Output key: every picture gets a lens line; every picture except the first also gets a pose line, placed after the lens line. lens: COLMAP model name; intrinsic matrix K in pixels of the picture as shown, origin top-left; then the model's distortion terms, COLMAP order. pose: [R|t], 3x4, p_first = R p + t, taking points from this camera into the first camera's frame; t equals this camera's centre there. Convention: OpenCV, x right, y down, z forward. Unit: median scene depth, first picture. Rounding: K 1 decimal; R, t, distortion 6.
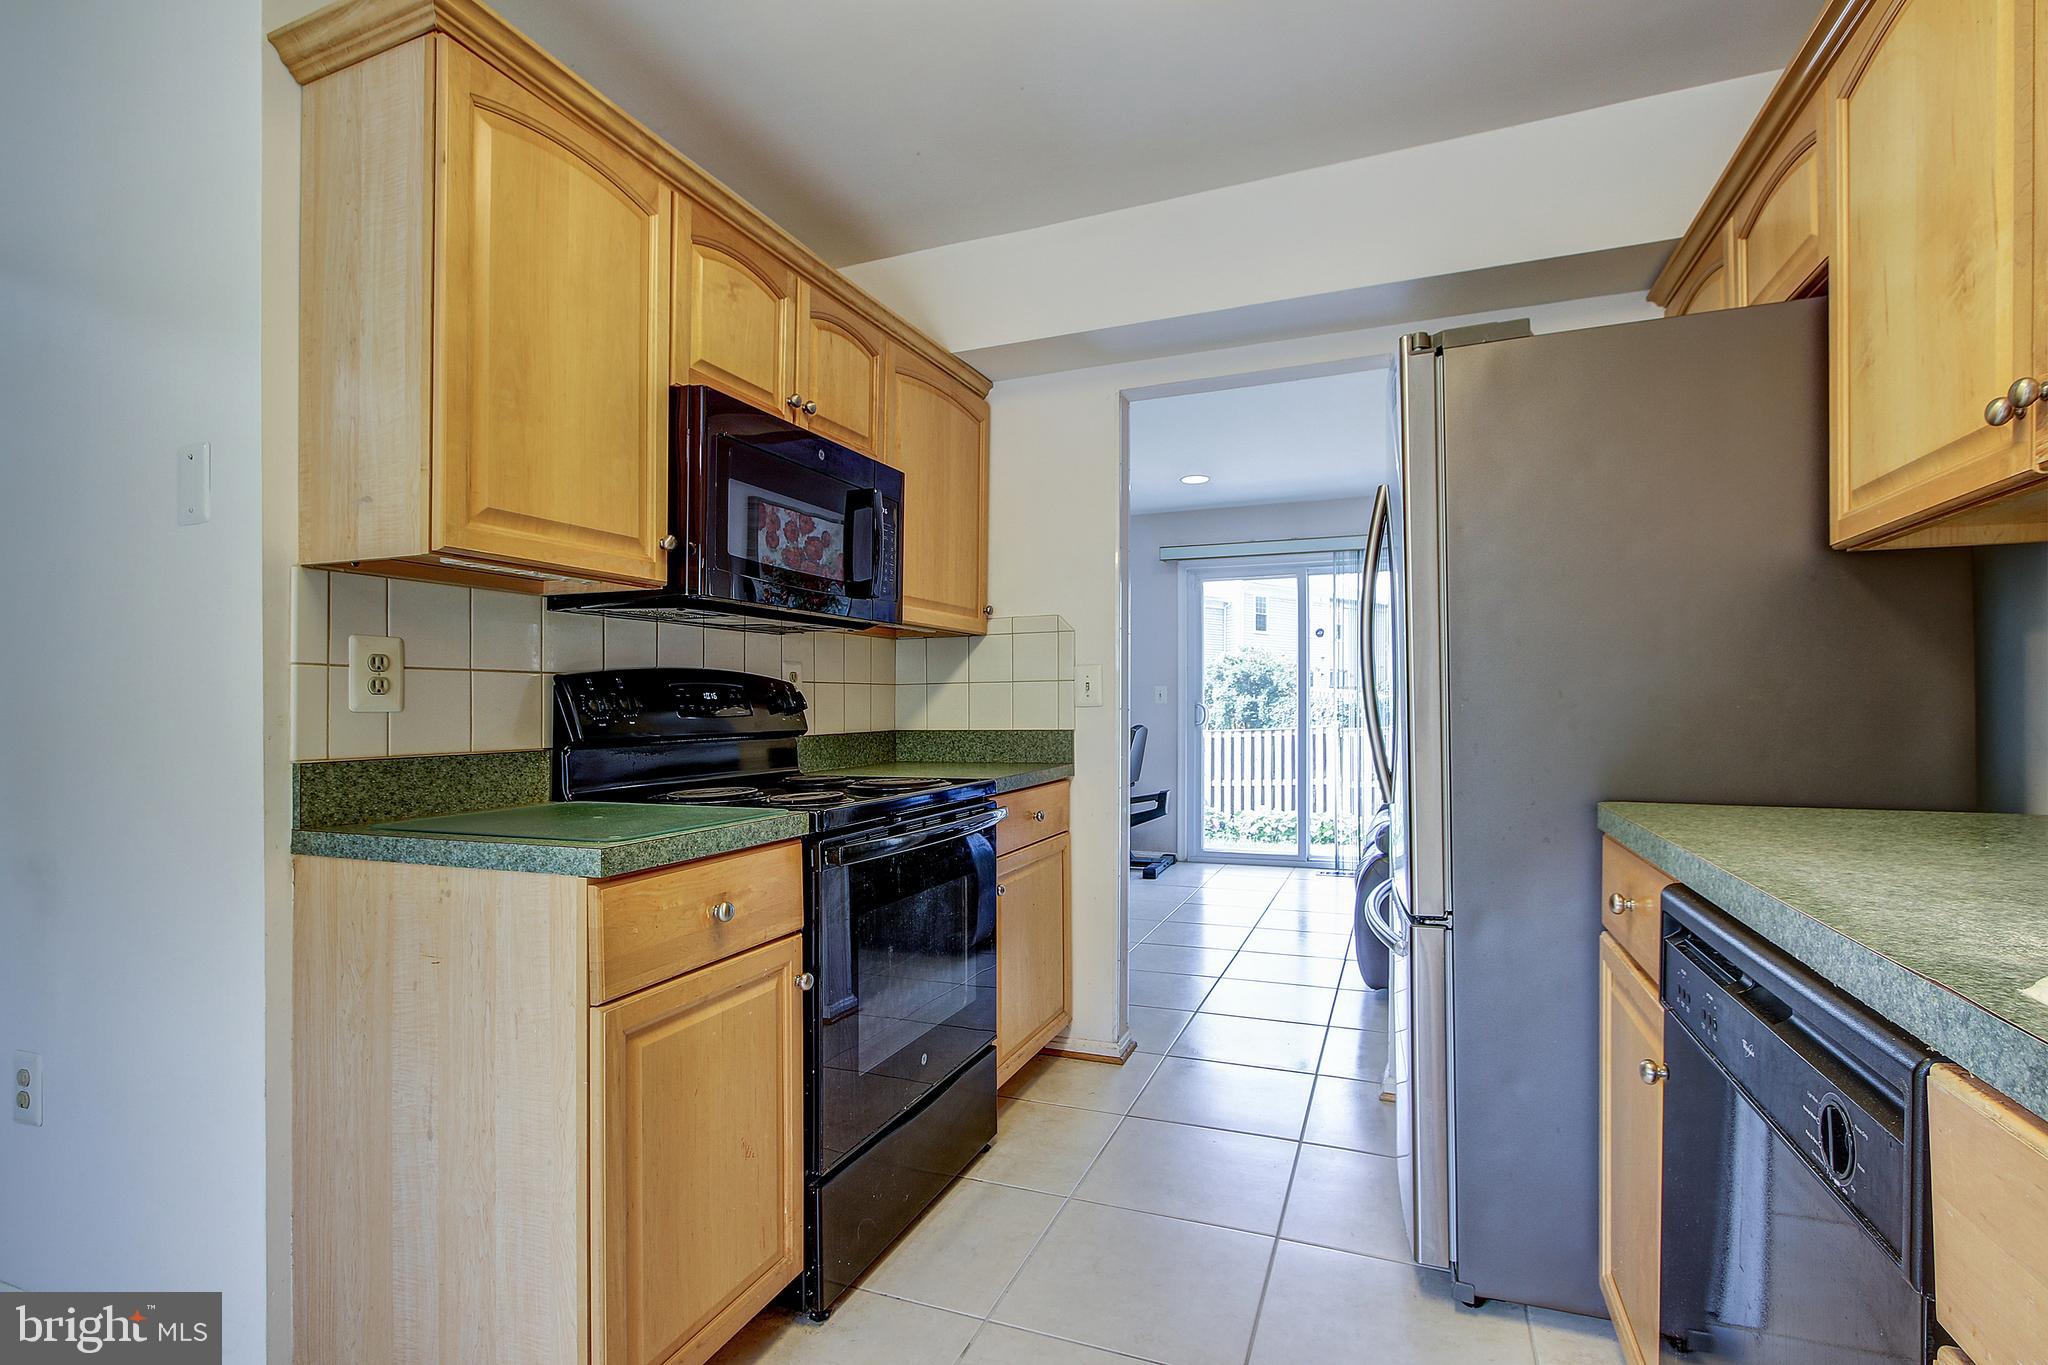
lens RADIAL K [[928.6, 0, 1070.6], [0, 928.6, 708.8], [0, 0, 1]] dist [-0.001822, 0.000442]
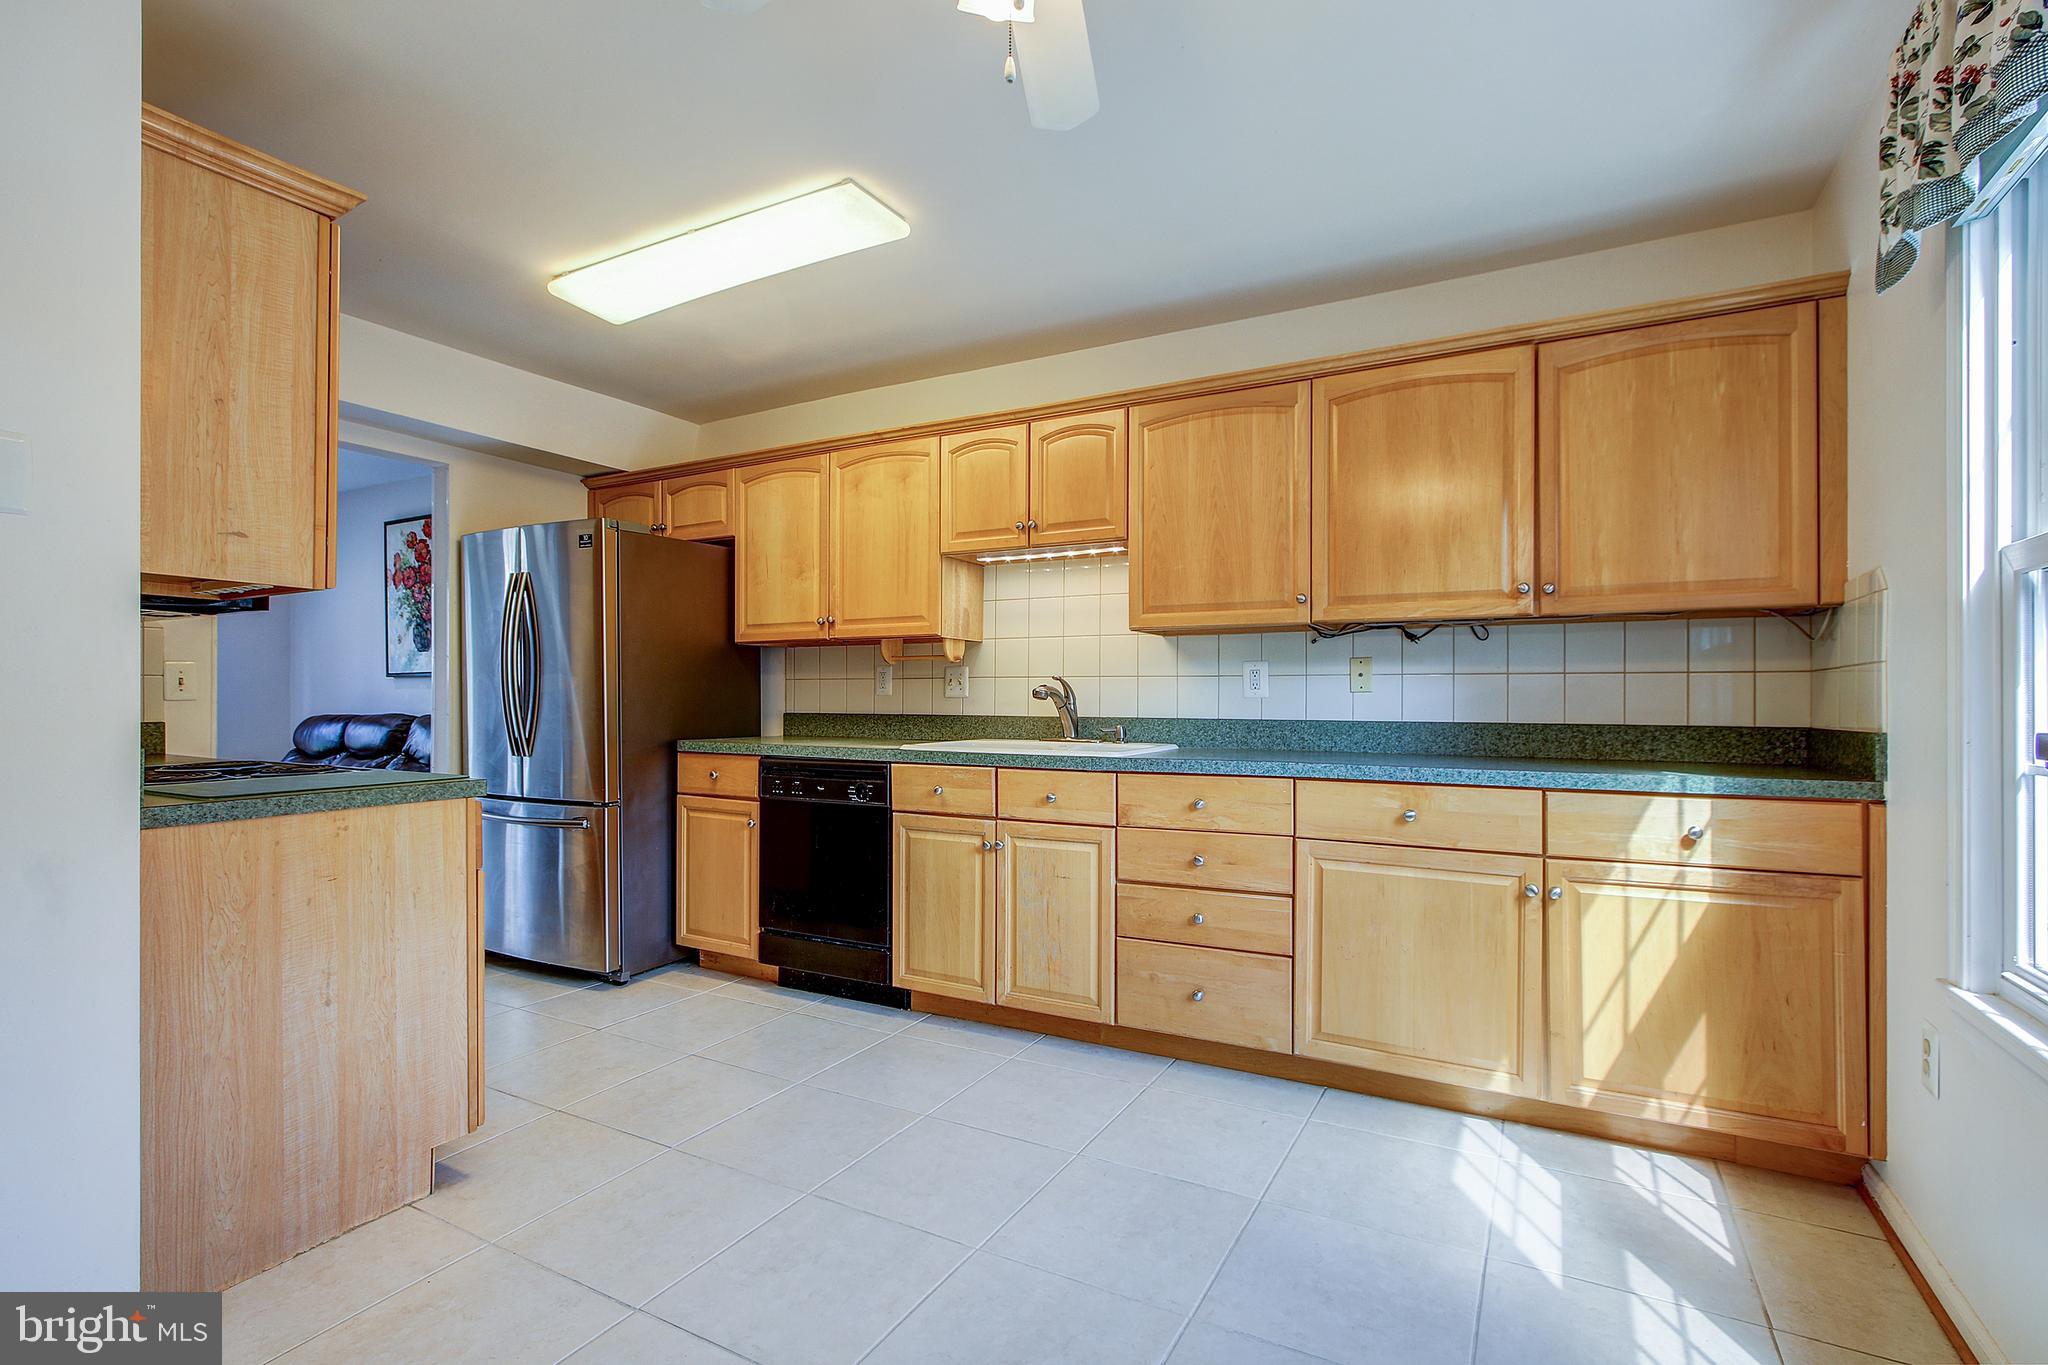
lens RADIAL K [[965.7, 0, 1015.4], [0, 965.7, 687.6], [0, 0, 1]] dist [-0.002101, 0.000053]
pose [[0.149457, 0.015467, 0.988647, -1.596044], [0.002103, 0.999870, -0.015961, 0.004551], [-0.988766, 0.004465, 0.149406, -0.204617]]
